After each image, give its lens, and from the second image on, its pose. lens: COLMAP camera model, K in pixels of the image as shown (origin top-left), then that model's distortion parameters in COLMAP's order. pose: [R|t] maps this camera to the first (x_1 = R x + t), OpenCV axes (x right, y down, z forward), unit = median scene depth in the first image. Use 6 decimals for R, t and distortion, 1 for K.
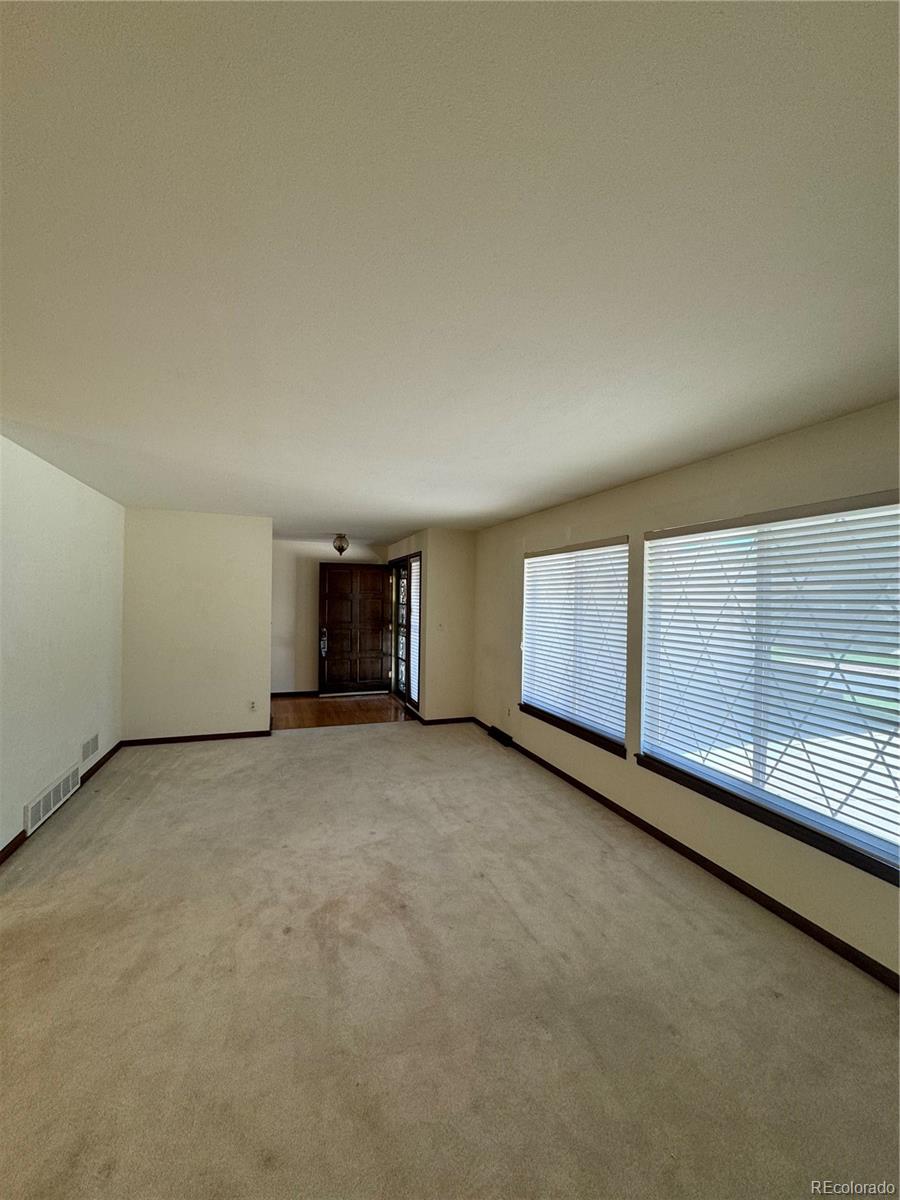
lens RADIAL K [[476.1, 0, 450.0], [0, 476.1, 600.0], [0, 0, 1]] dist [-0.001845, -0.000027]
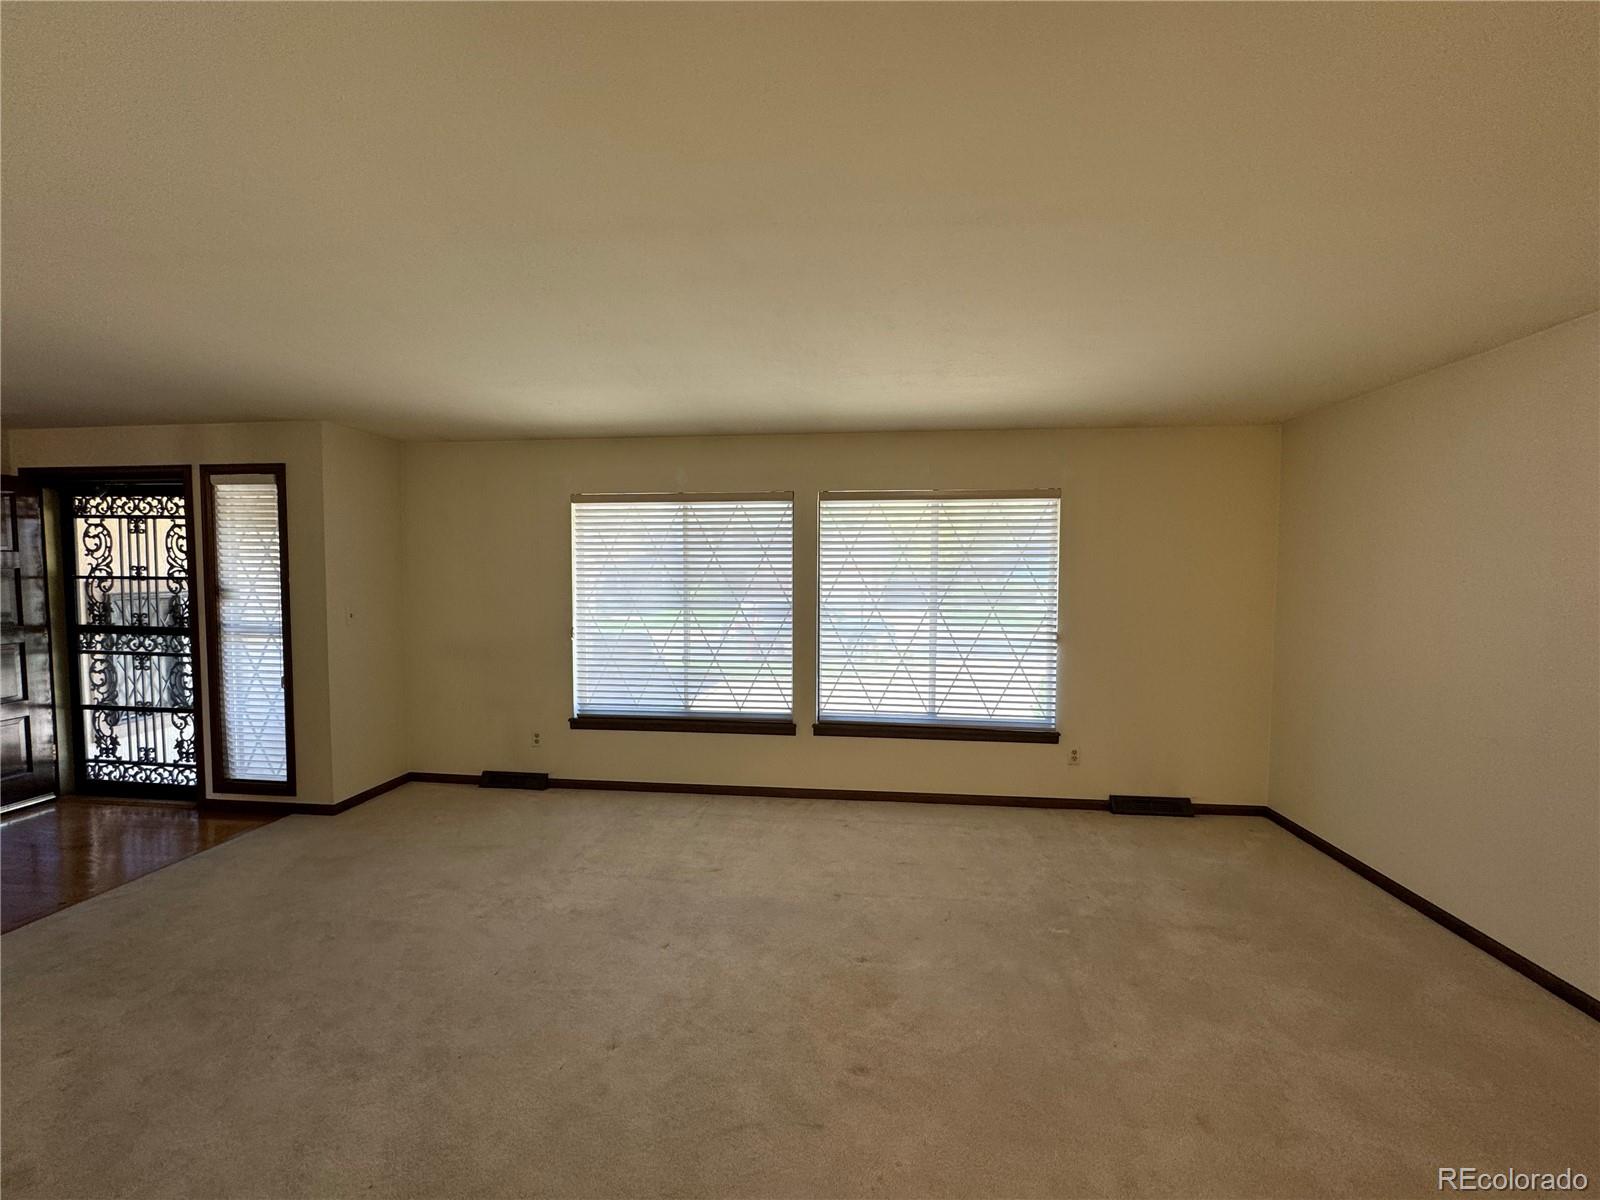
lens RADIAL K [[635.5, 0, 800.0], [0, 635.5, 600.0], [0, 0, 1]] dist [-0.000593, -0.000024]
pose [[0.447412, -0.054263, 0.892680, -0.633607], [0.005930, 0.998316, 0.057712, 0.000578], [-0.894308, -0.020528, 0.446980, 0.394404]]
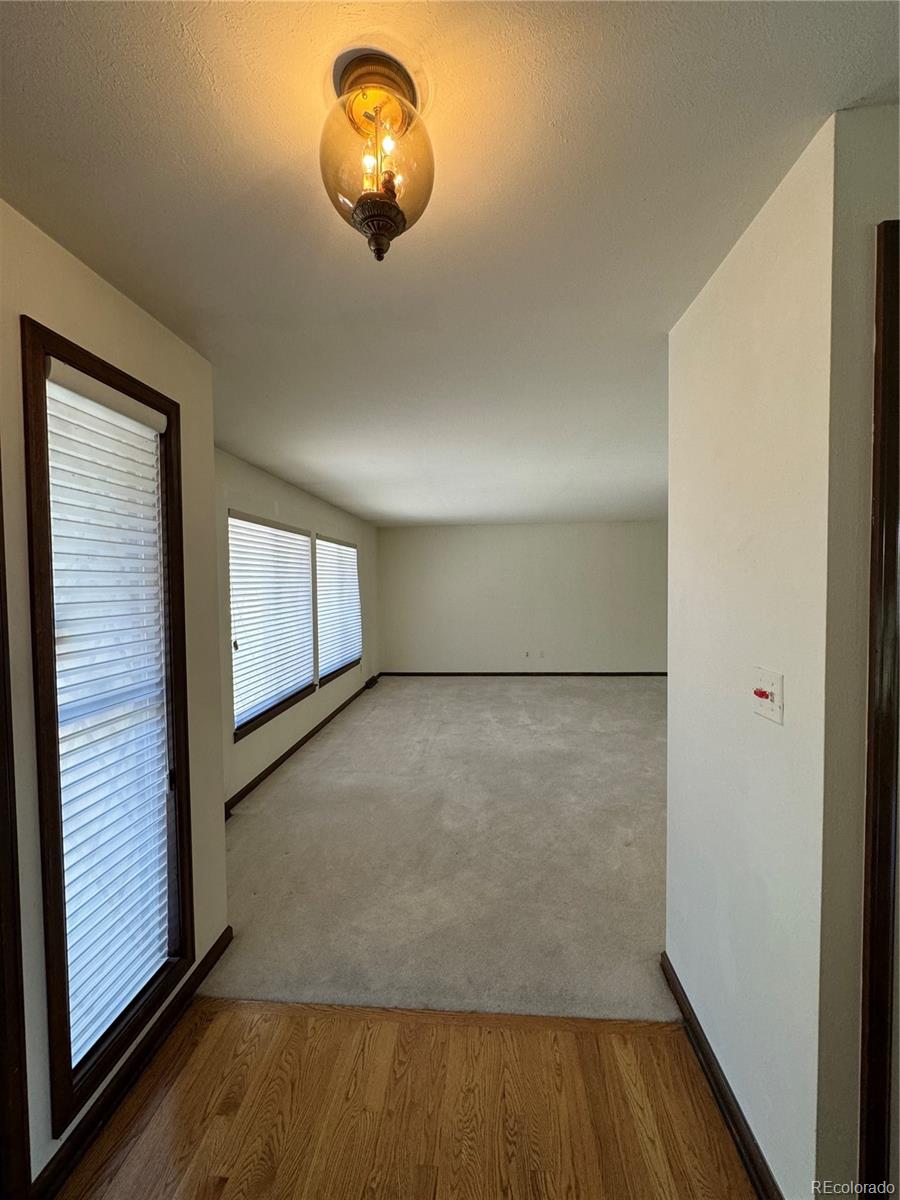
lens RADIAL K [[476.1, 0, 450.0], [0, 476.1, 600.0], [0, 0, 1]] dist [-0.001845, -0.000027]
pose [[-0.910361, -0.022857, 0.413184, -0.510052], [-0.006516, 0.999141, 0.040915, 0.000928], [-0.413764, 0.034555, -0.909728, 1.869330]]
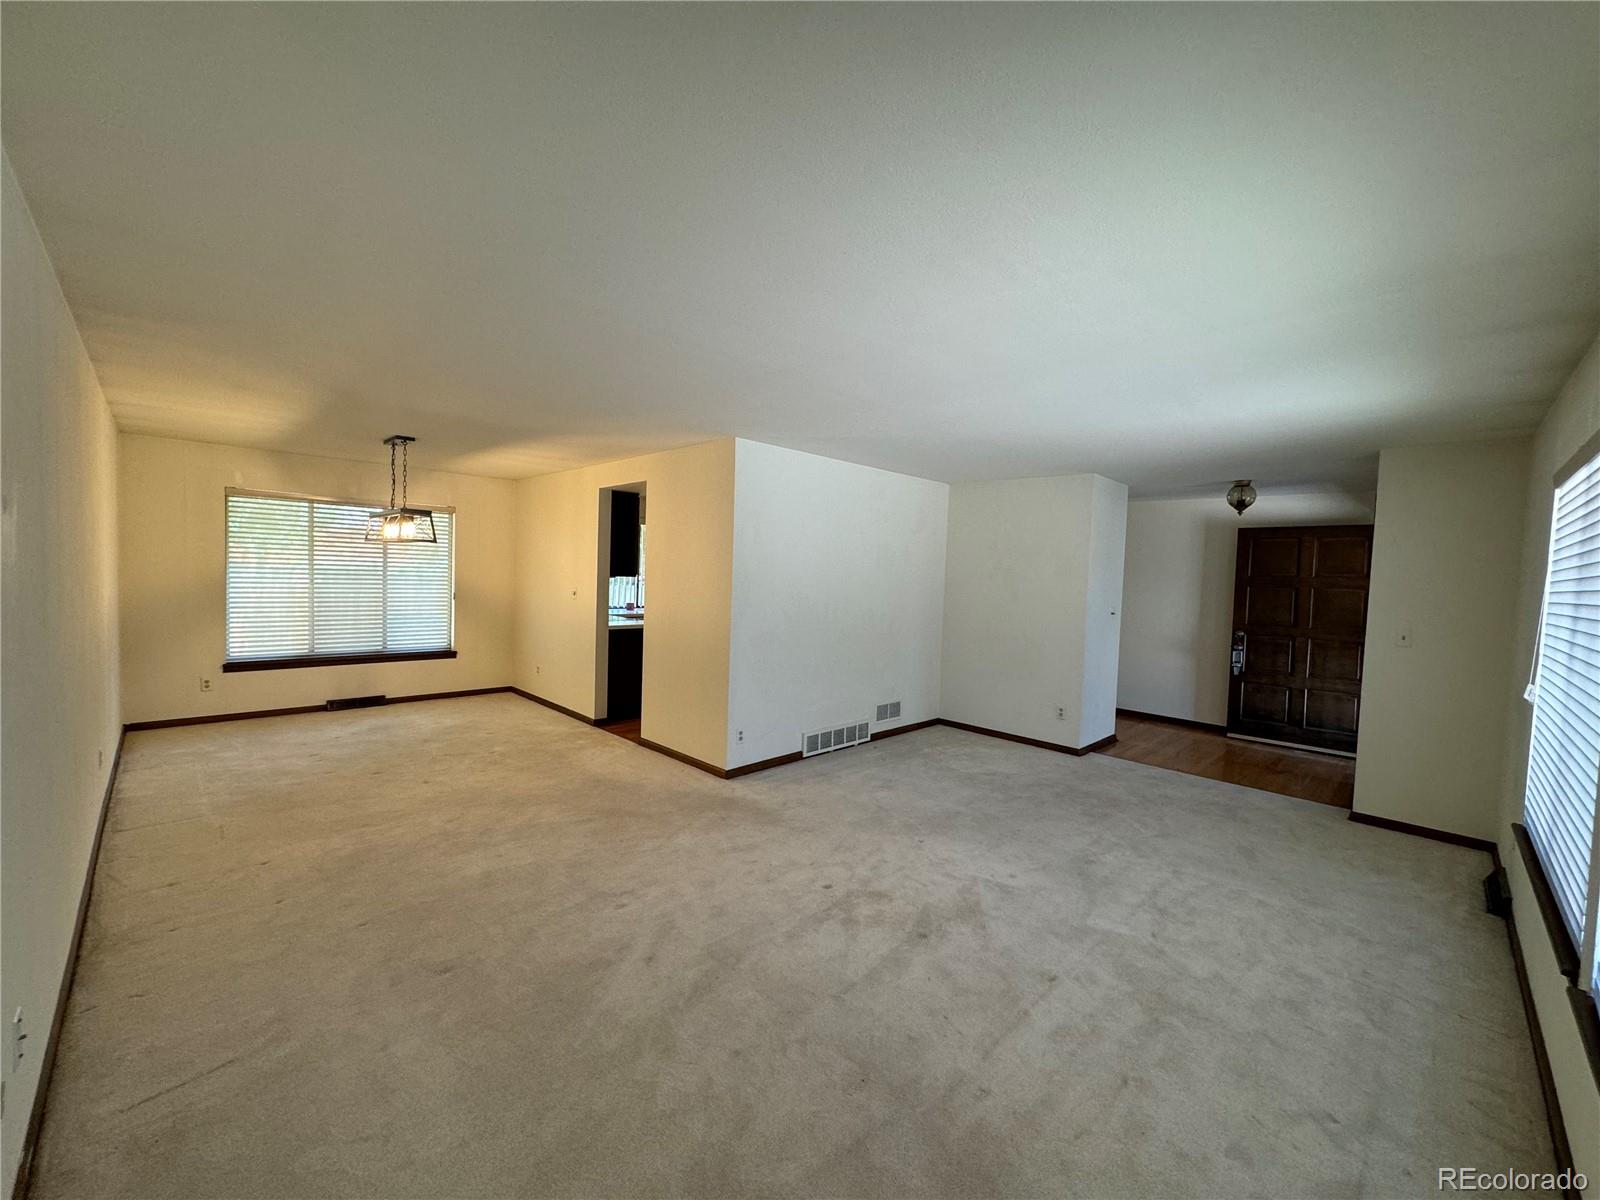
lens RADIAL K [[634.8, 0, 802.1], [0, 634.8, 603.6], [0, 0, 1]] dist [-0.001845, -0.000027]
pose [[0.422027, 0.042907, -0.905567, 0.487376], [-0.028155, 0.999018, 0.034214, 0.018273], [0.906146, 0.011057, 0.422821, 0.201939]]
